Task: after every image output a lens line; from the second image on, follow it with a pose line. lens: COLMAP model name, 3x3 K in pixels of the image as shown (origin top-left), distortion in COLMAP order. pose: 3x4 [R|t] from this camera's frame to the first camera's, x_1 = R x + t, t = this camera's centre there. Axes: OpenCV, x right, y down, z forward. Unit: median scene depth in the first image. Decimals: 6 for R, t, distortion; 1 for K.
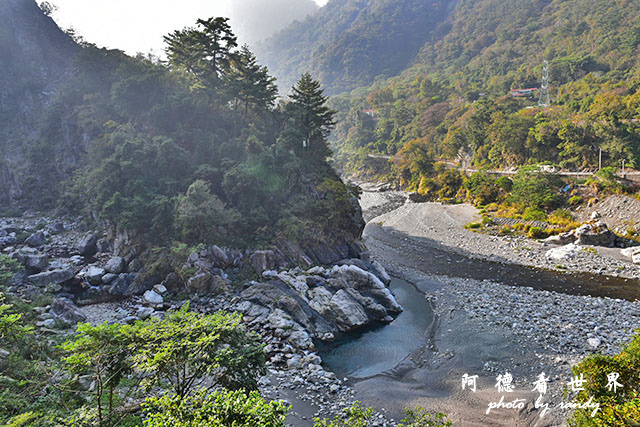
lens RADIAL K [[443.9, 0, 319.7], [0, 443.9, 212.8], [0, 0, 1]] dist [-0.003761, 0.000787]
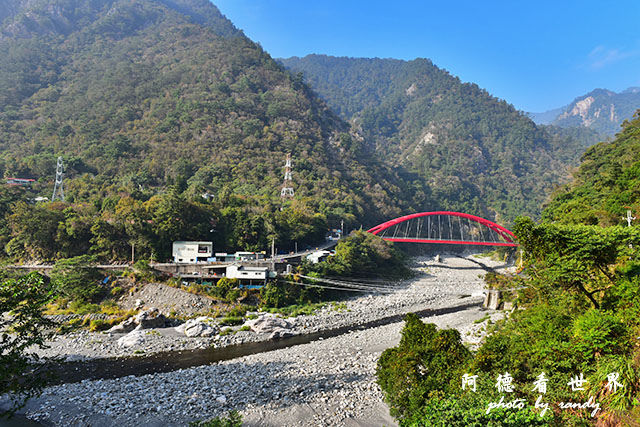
lens RADIAL K [[443.9, 0, 319.8], [0, 443.9, 214.2], [0, 0, 1]] dist [-0.003761, 0.000787]
pose [[0.435350, 0.079525, 0.896742, -0.194267], [0.102579, 0.985222, -0.137171, -0.012659], [-0.894398, 0.151704, 0.420759, 0.060441]]
